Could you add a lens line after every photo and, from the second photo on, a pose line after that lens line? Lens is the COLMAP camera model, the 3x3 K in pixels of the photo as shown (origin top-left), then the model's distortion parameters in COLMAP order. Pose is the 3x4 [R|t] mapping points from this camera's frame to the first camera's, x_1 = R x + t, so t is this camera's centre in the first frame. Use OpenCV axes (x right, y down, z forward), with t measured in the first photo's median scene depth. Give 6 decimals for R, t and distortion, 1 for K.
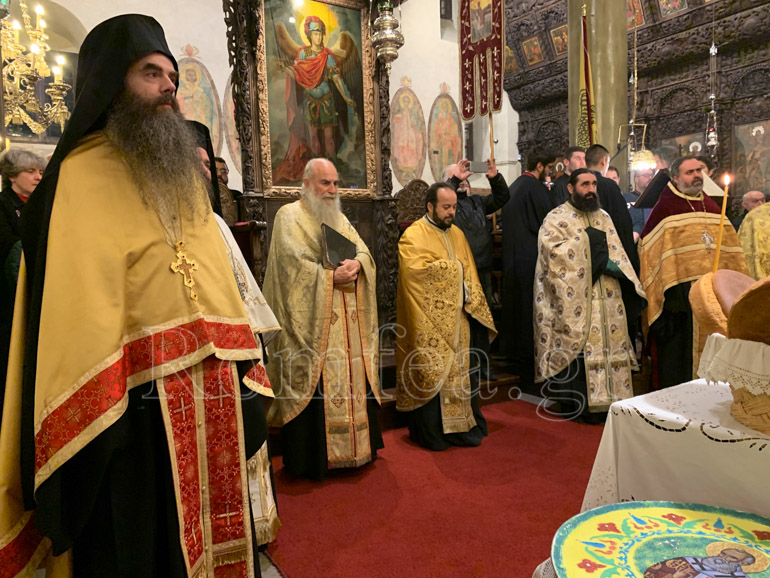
lens RADIAL K [[587.1, 0, 370.9], [0, 587.1, 284.7], [0, 0, 1]] dist [0.009421, 0.003326]
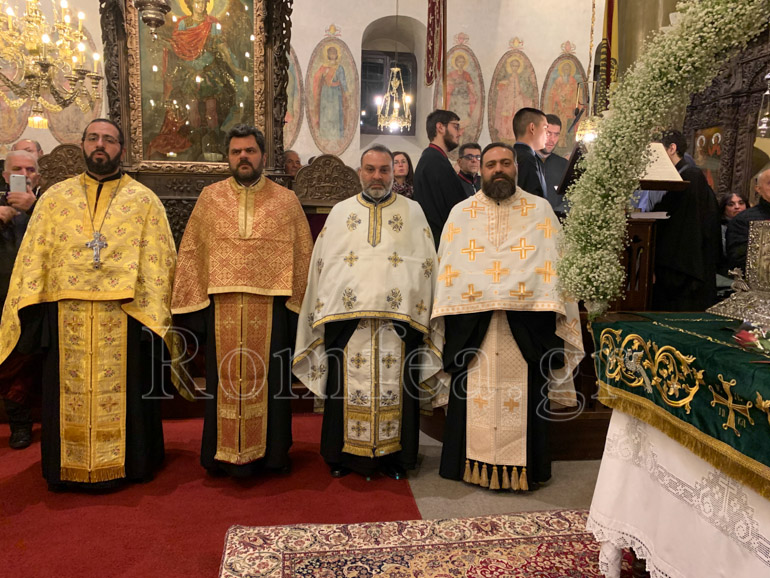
lens RADIAL K [[587.1, 0, 381.8], [0, 587.1, 278.8], [0, 0, 1]] dist [0.009421, 0.003326]
pose [[0.918835, 0.081972, -0.386035, 0.290061], [-0.069154, 0.996498, 0.047001, -0.019605], [0.388536, -0.016491, 0.921286, 0.107308]]
